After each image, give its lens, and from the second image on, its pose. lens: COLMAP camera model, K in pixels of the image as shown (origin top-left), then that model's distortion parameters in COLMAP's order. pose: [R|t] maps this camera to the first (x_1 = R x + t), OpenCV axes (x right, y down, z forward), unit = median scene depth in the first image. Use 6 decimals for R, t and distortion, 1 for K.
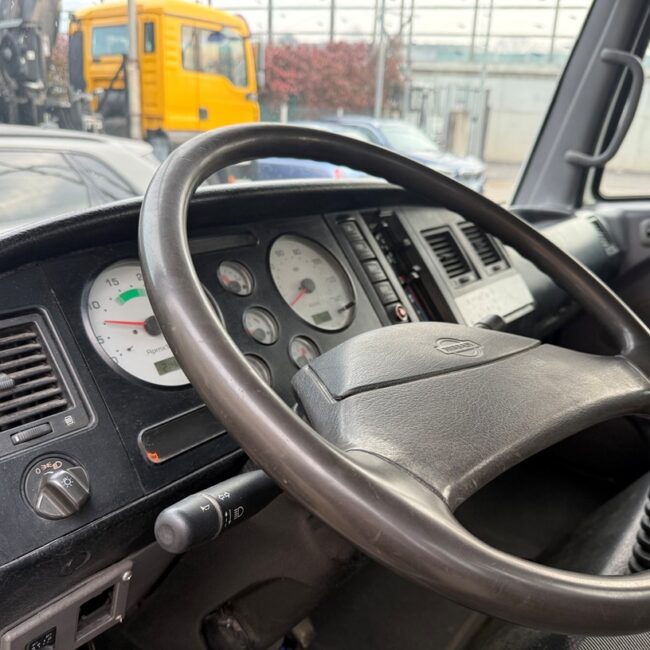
lens RADIAL K [[622.1, 0, 319.8], [0, 622.1, 303.1], [0, 0, 1]] dist [0.032286, 0.000000]
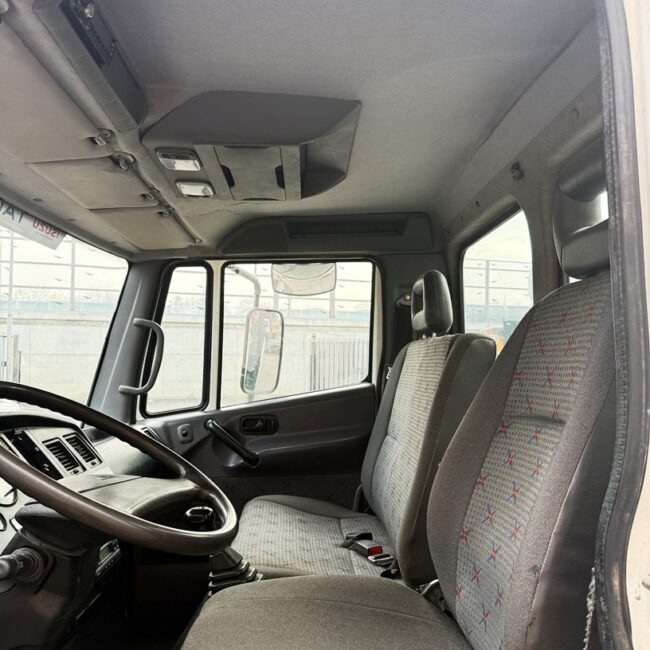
lens RADIAL K [[622.1, 0, 324.9], [0, 622.1, 324.0], [0, 0, 1]] dist [0.032286, 0.000000]
pose [[0.754073, -0.003645, 0.656780, -0.194941], [0.224196, 0.941350, -0.252182, 0.092148], [-0.617341, 0.337411, 0.710664, -0.353483]]
